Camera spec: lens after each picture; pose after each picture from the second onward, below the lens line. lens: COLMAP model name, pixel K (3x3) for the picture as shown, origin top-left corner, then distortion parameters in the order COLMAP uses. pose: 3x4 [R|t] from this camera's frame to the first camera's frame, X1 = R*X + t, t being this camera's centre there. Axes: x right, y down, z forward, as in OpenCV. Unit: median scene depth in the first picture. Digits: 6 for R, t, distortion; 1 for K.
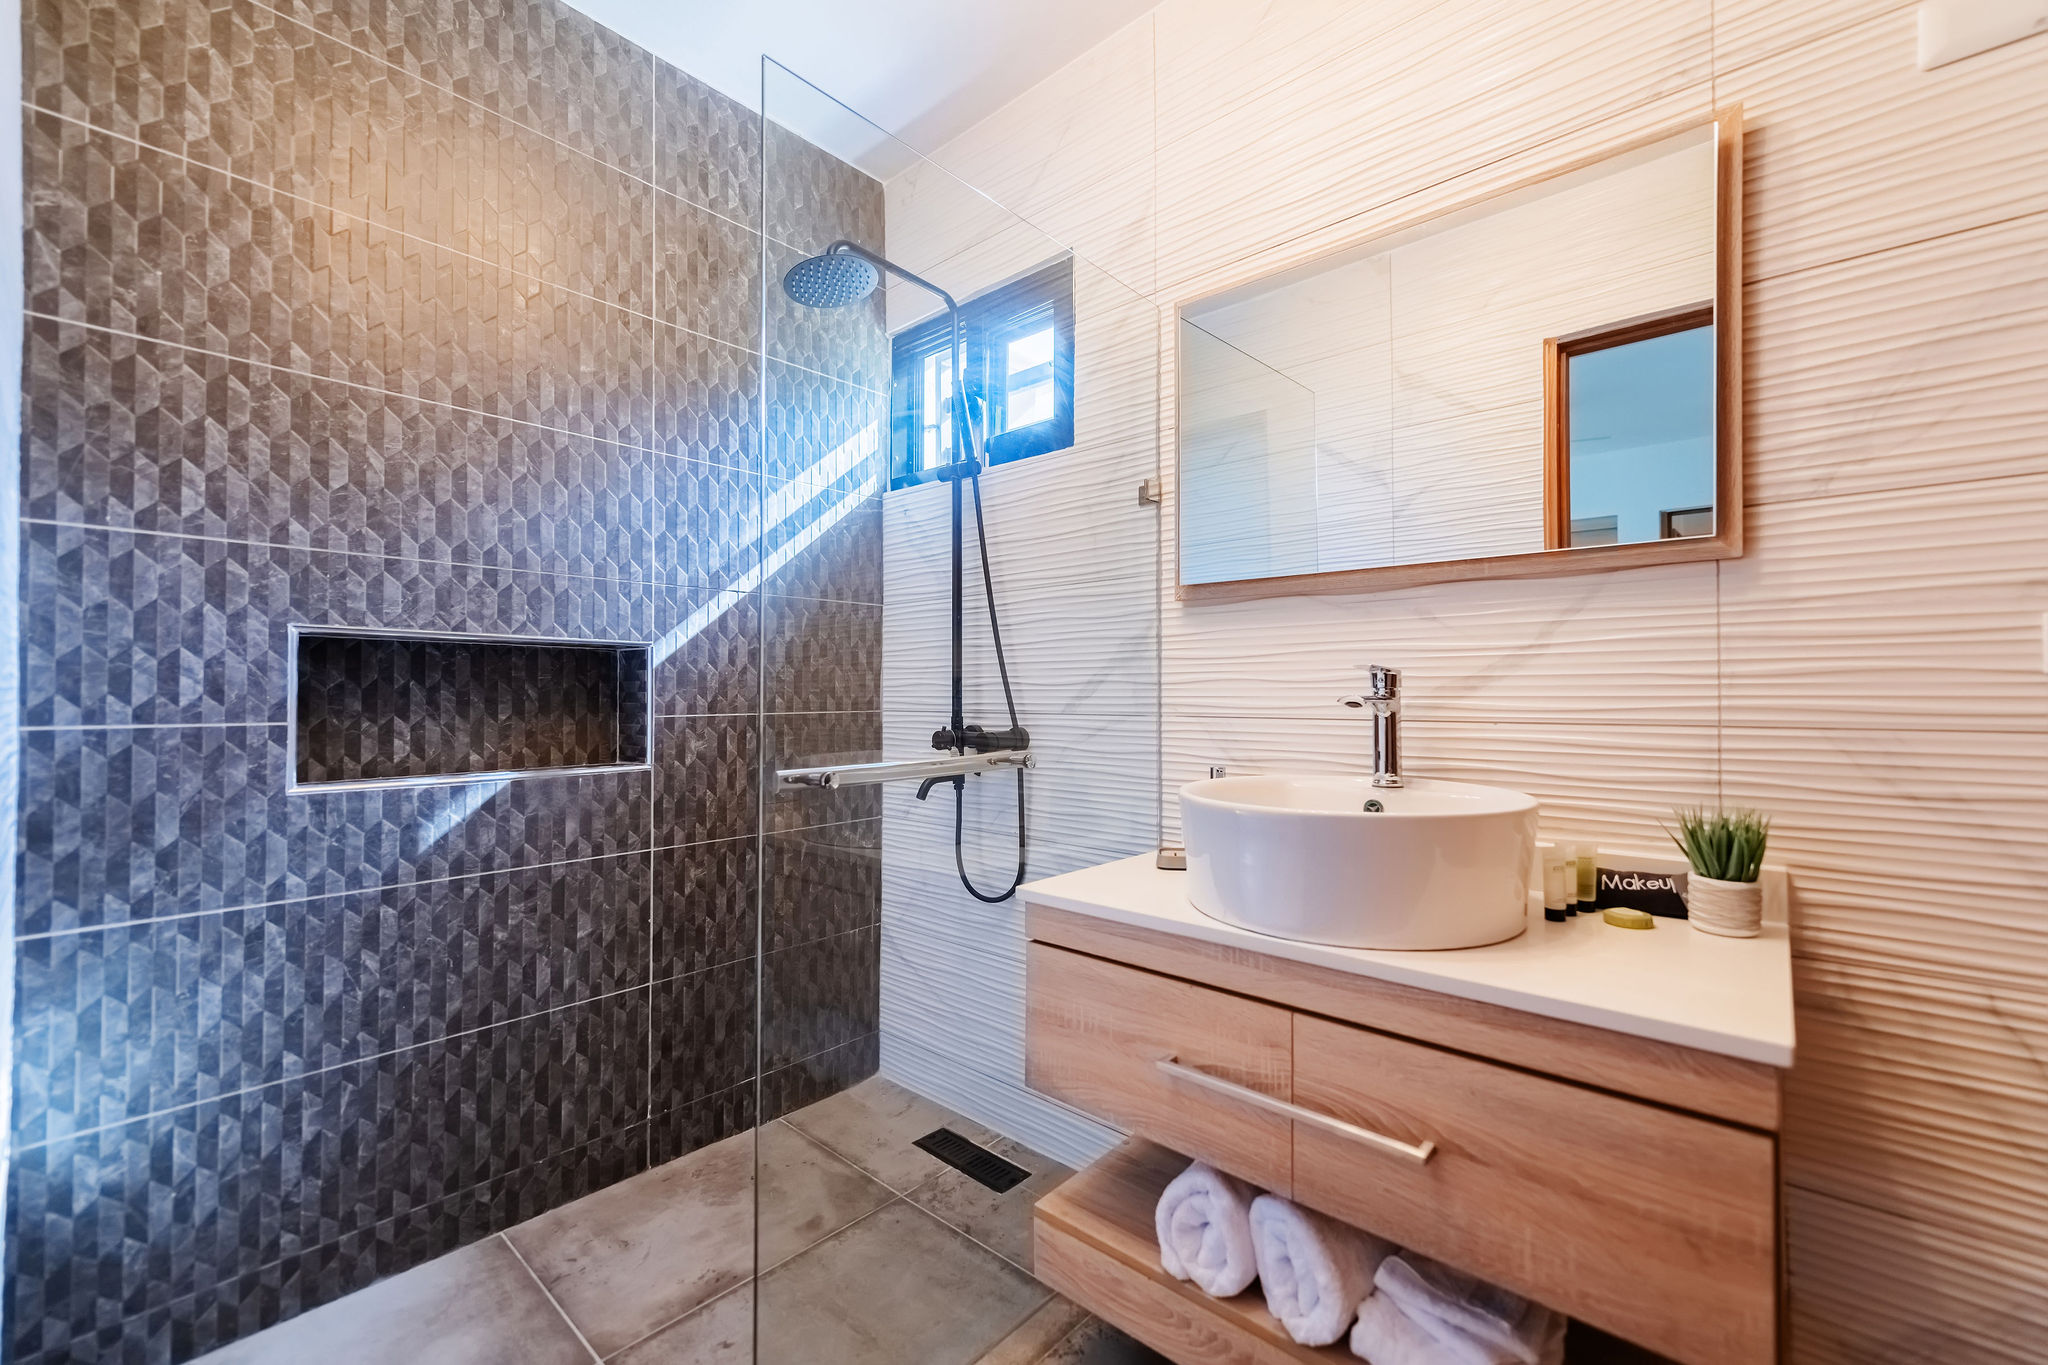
lens RADIAL K [[830.9, 0, 1020.8], [0, 830.9, 691.6], [0, 0, 1]] dist [-0.001542, -0.000010]
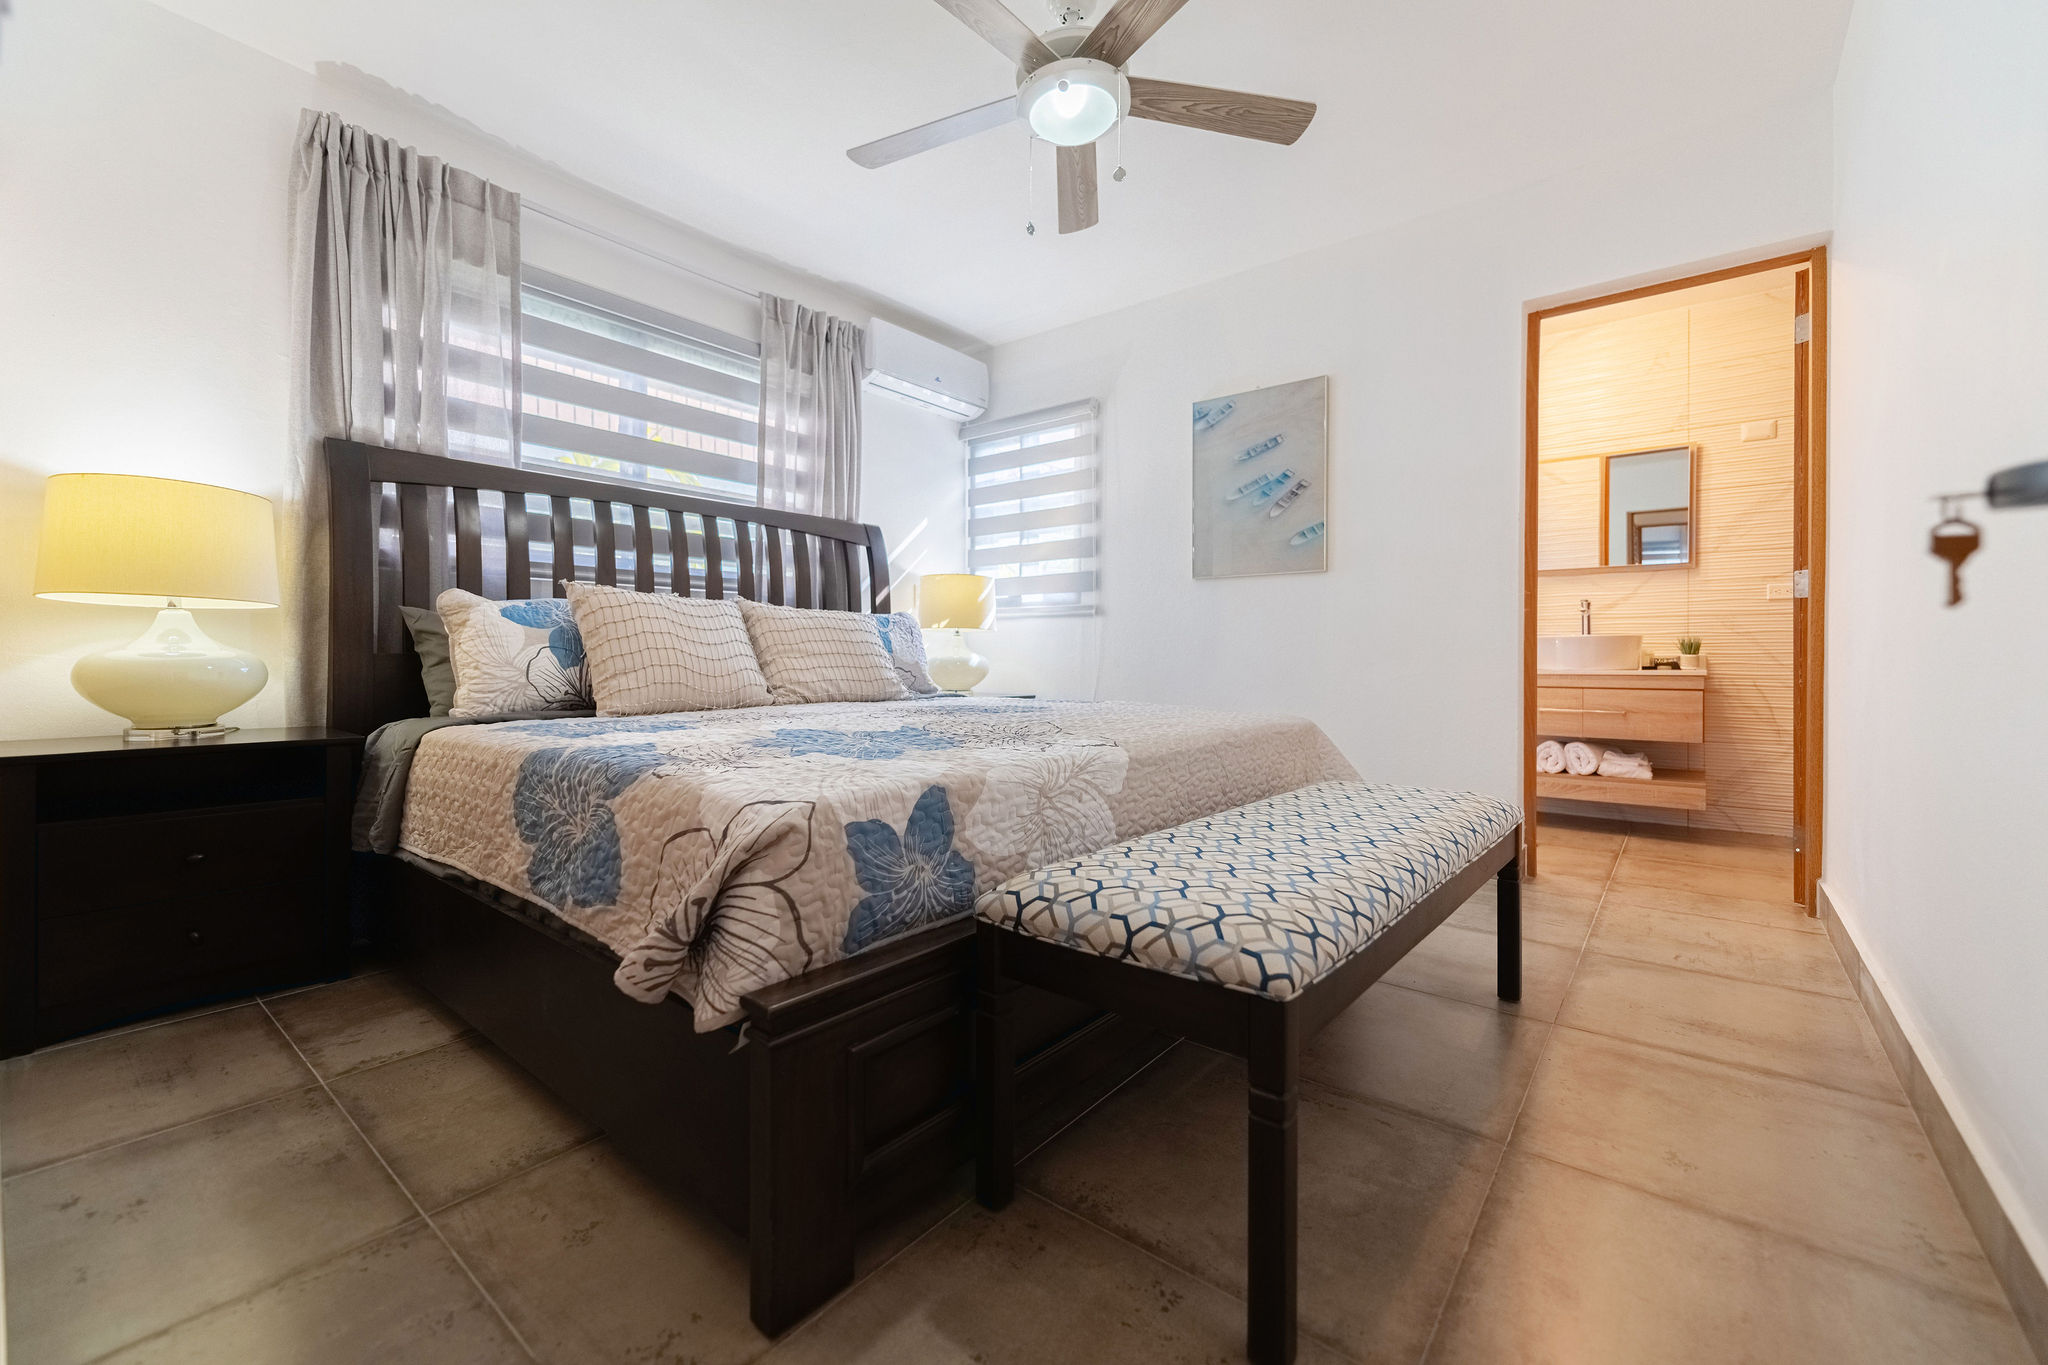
lens RADIAL K [[830.9, 0, 1022.1], [0, 830.9, 666.3], [0, 0, 1]] dist [-0.001542, -0.000010]
pose [[0.998305, 0.000832, 0.058200, -2.457154], [-0.001621, 0.999907, 0.013513, 0.234185], [-0.058184, -0.013584, 0.998213, -2.650617]]
